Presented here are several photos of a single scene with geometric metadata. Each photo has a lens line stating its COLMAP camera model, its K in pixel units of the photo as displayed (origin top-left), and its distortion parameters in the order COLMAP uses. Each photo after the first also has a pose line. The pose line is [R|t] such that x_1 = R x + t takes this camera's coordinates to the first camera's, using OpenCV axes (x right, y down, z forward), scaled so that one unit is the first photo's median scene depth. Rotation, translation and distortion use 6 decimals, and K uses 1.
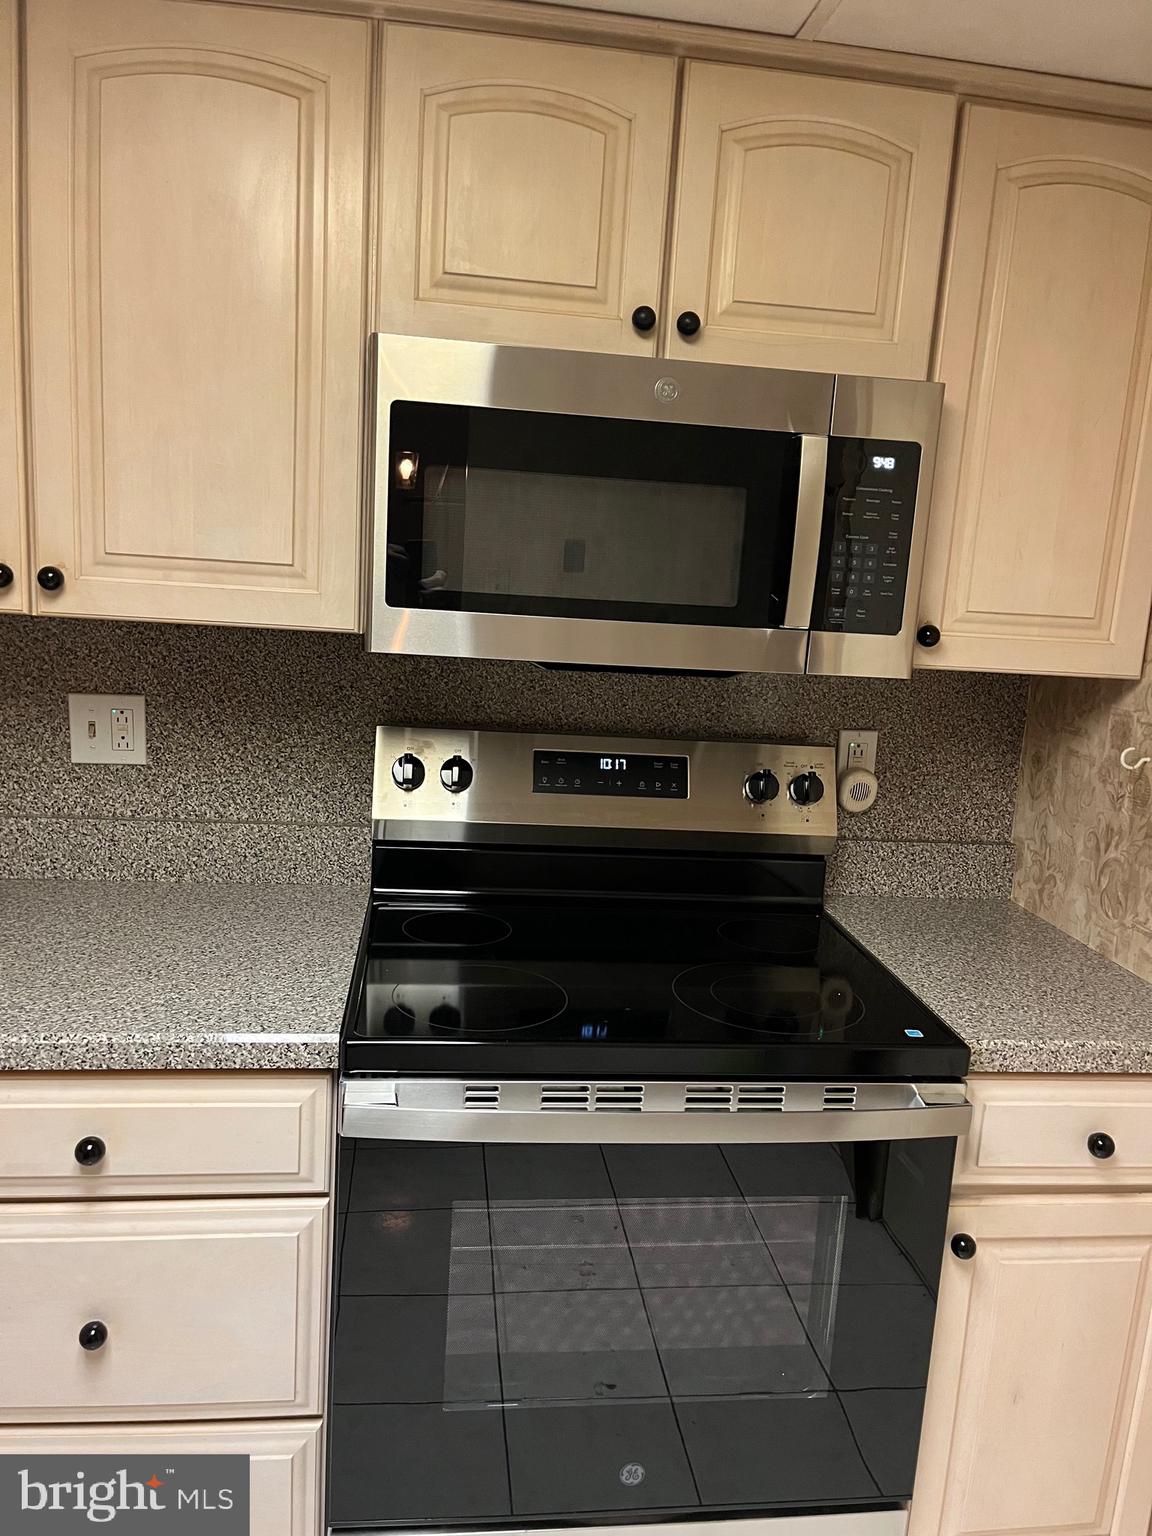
lens RADIAL K [[1159.1, 0, 580.9], [0, 1159.1, 769.0], [0, 0, 1]] dist [0.032652, 0.001206]
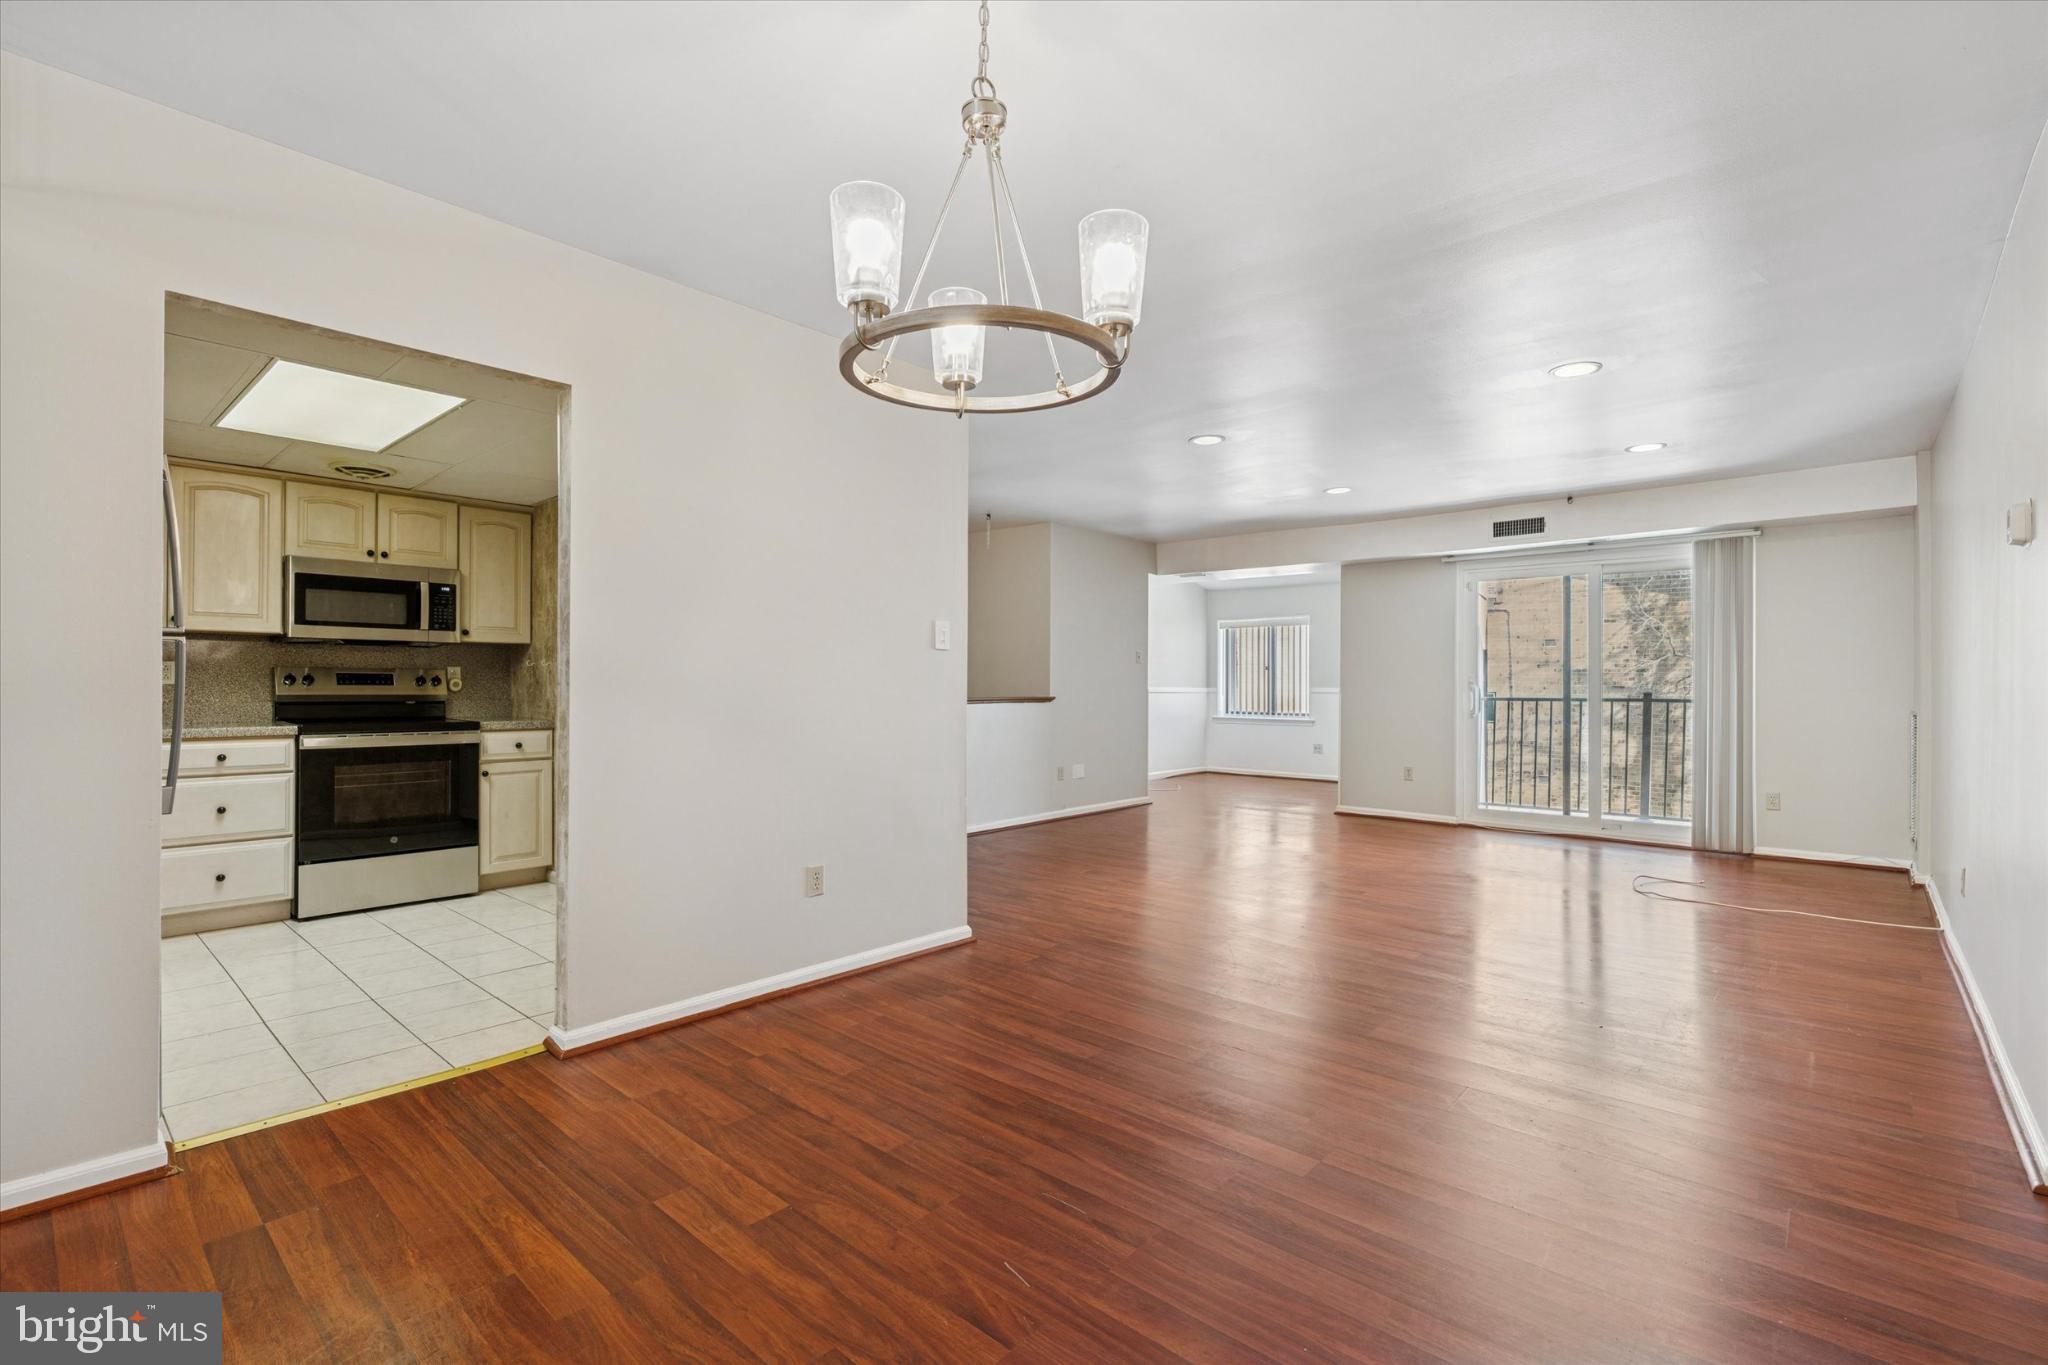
lens RADIAL K [[928.1, 0, 1026.4], [0, 928.1, 686.0], [0, 0, 1]] dist [-0.002540, 0.000338]
pose [[0.756389, -0.056923, 0.651640, -0.334401], [0.159332, 0.982234, -0.099144, 0.711384], [-0.634419, 0.178819, 0.752021, -2.657009]]
